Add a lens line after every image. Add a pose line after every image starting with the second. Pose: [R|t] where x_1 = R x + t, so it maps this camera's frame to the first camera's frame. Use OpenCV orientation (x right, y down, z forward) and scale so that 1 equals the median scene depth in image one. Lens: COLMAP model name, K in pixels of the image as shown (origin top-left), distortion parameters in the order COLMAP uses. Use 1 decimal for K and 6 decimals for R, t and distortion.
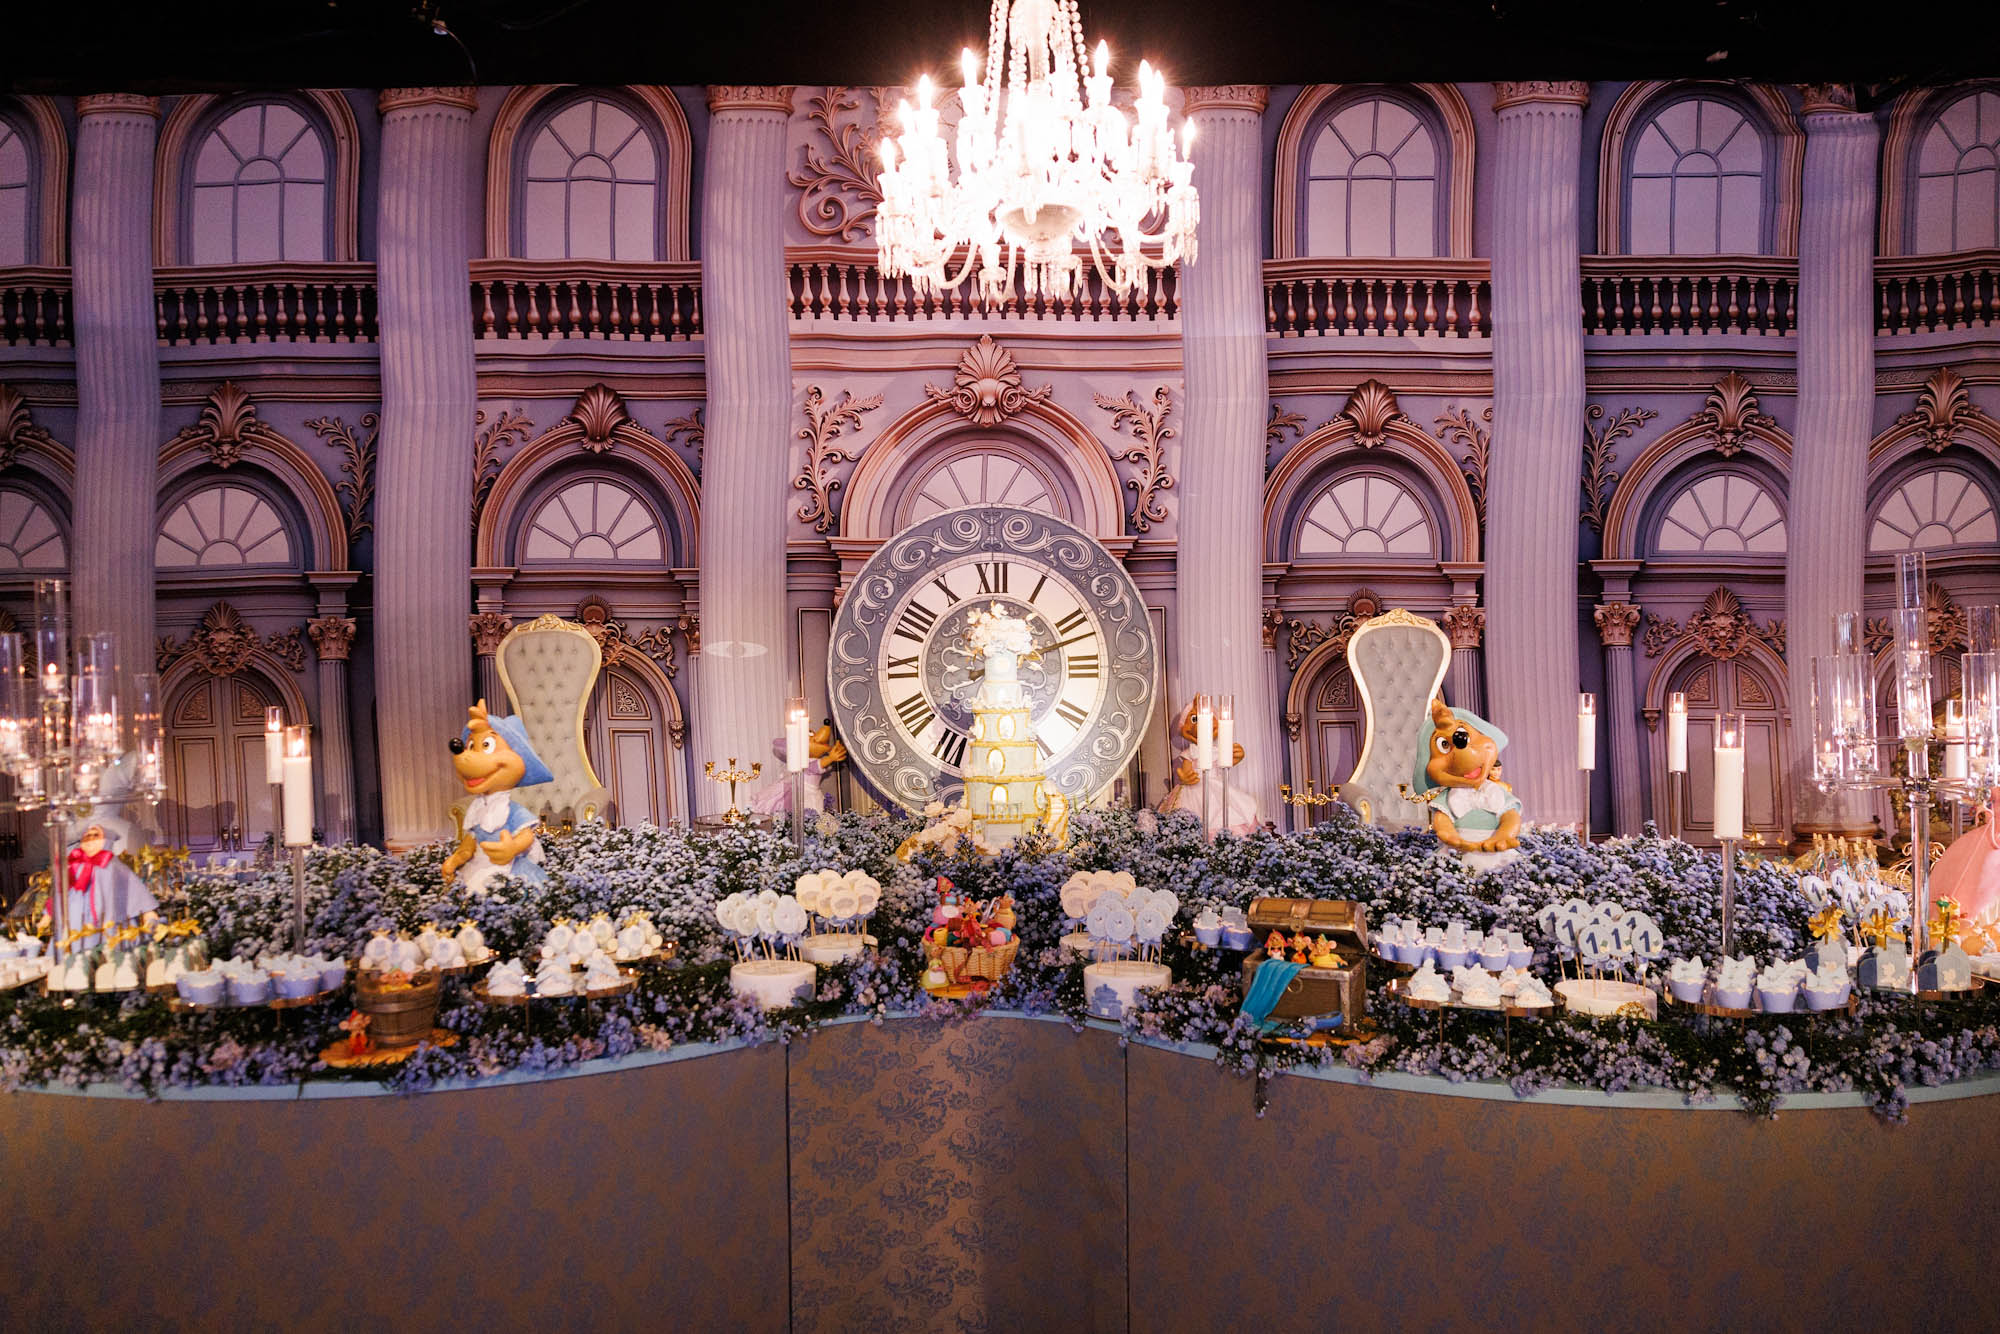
lens RADIAL K [[1389.6, 0, 1001.8], [0, 1389.6, 605.8], [0, 0, 1]] dist [0.000860, -0.008023]
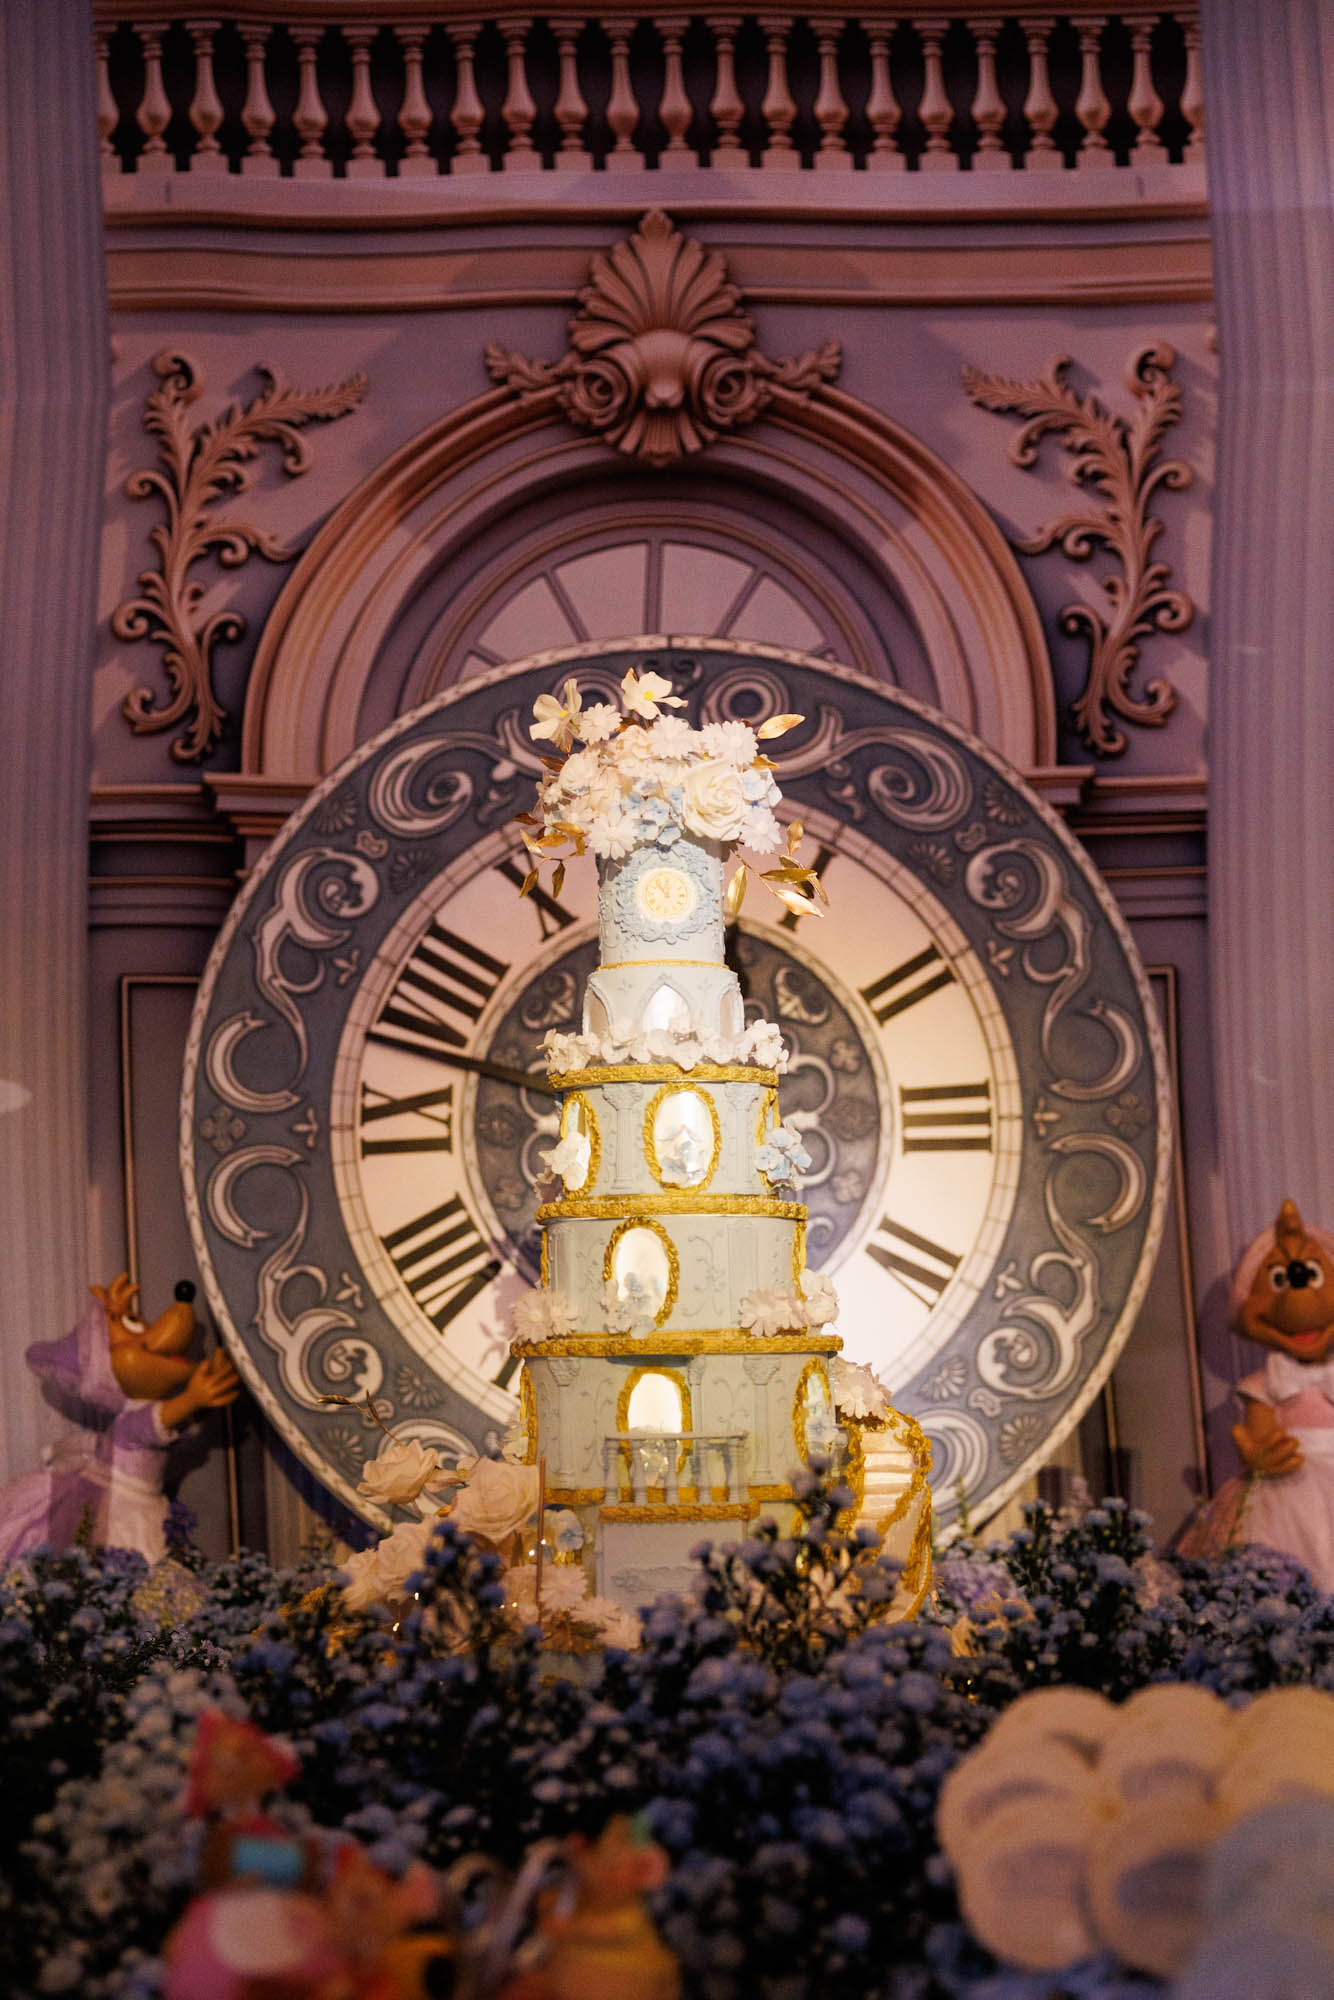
lens RADIAL K [[2813.2, 0, 667.4], [0, 2813.2, 1010.7], [0, 0, 1]] dist [0.015738, 0.000000]
pose [[0.999654, -0.007776, -0.025118, 0.008896], [0.005954, 0.997398, -0.071845, 0.066010], [0.025611, 0.071671, 0.997099, 0.321457]]
